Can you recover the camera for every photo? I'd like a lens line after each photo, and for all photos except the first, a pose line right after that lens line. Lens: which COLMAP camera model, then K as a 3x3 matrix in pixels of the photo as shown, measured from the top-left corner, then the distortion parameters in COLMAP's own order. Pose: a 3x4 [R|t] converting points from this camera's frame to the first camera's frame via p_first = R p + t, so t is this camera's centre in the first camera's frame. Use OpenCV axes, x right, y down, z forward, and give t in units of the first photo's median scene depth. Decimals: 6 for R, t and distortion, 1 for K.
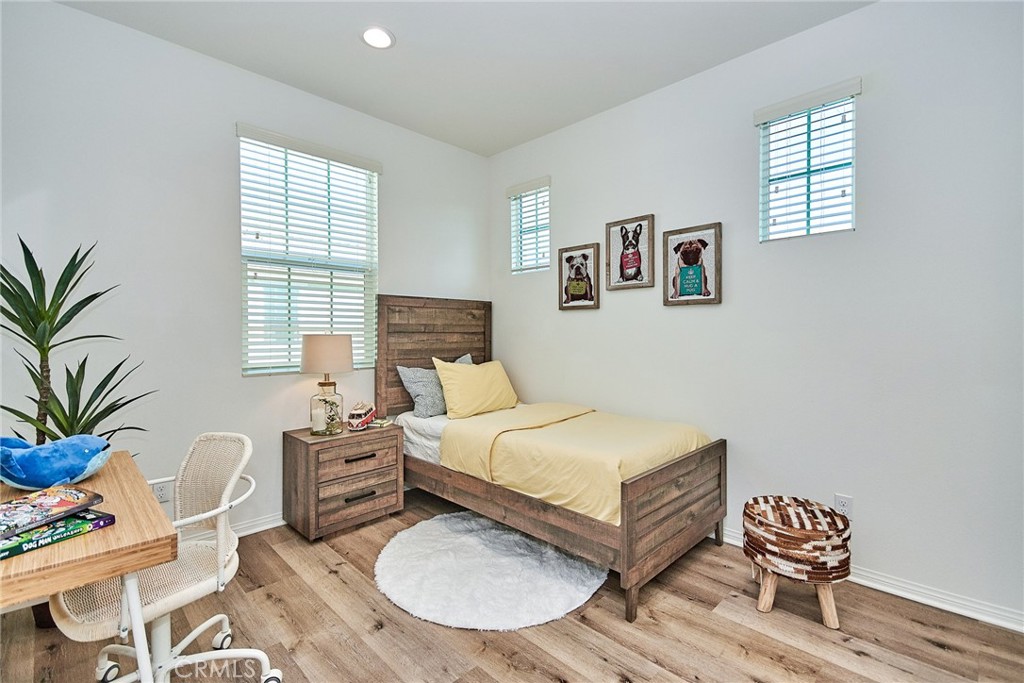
lens RADIAL K [[459.6, 0, 521.4], [0, 459.6, 337.6], [0, 0, 1]] dist [0.023525, -0.013002]
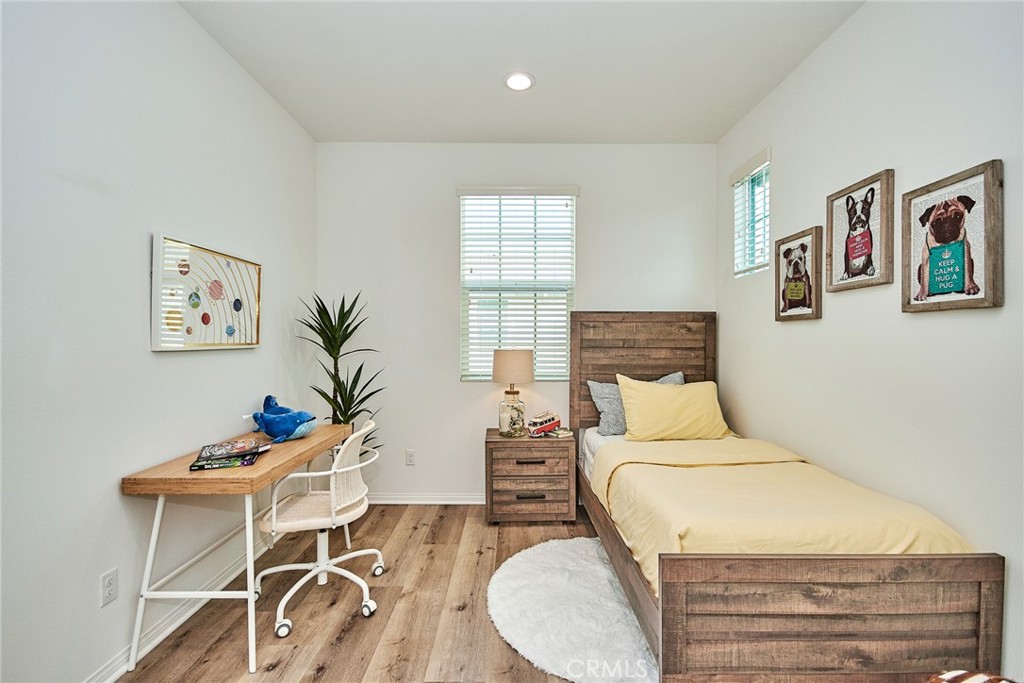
lens RADIAL K [[459.6, 0, 516.3], [0, 459.6, 344.2], [0, 0, 1]] dist [0.023525, -0.013002]
pose [[0.702593, 0.010531, -0.711514, 0.388392], [-0.011510, 0.999928, 0.003434, -0.022998], [0.711499, 0.005777, 0.702664, 0.189035]]
